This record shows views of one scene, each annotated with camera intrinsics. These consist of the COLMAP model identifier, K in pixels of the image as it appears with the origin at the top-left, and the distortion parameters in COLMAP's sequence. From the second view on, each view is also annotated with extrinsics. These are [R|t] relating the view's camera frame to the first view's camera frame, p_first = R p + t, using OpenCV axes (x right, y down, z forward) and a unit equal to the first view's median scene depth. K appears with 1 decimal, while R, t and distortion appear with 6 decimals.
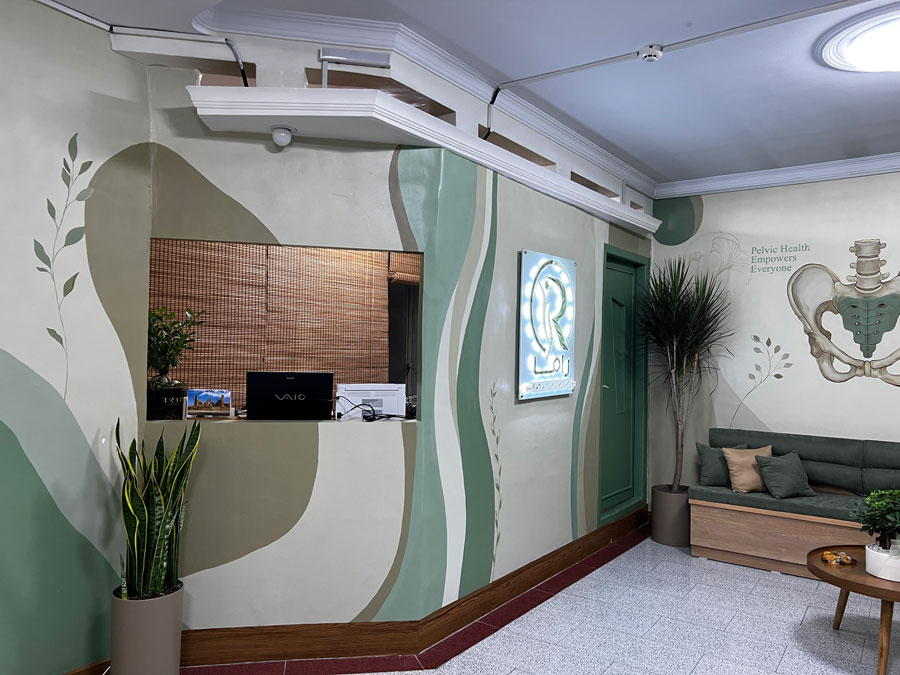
lens RADIAL K [[679.3, 0, 458.7], [0, 679.3, 337.0], [0, 0, 1]] dist [0.050079, -0.044708]
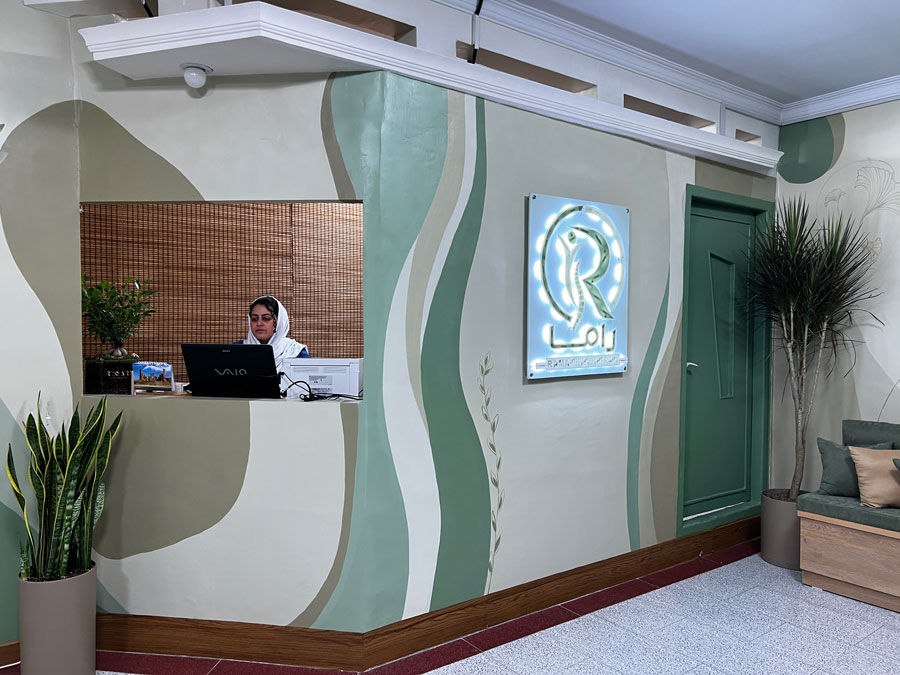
lens RADIAL K [[679.3, 0, 461.2], [0, 679.3, 342.8], [0, 0, 1]] dist [0.050079, -0.044708]
pose [[0.951469, -0.003426, -0.307726, 0.265459], [0.015428, 0.999212, 0.036578, 0.017615], [0.307358, -0.039550, 0.950772, 0.194409]]
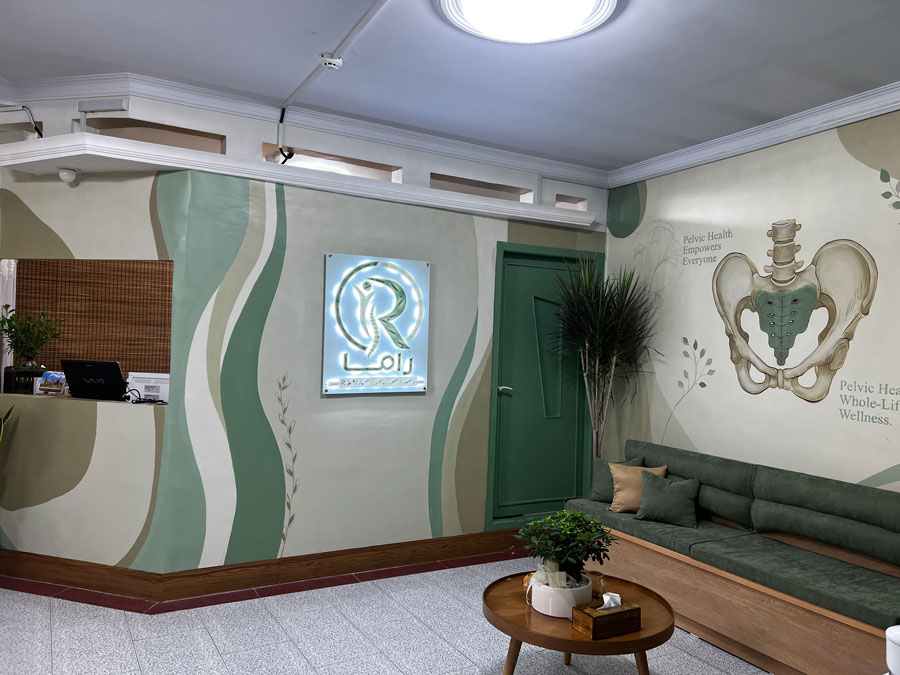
lens RADIAL K [[679.3, 0, 466.0], [0, 679.3, 338.1], [0, 0, 1]] dist [0.050079, -0.044708]
pose [[0.902420, 0.010553, -0.430728, 0.753162], [-0.010612, 0.999941, 0.002265, -0.000194], [0.430727, 0.002527, 0.902479, 0.128999]]
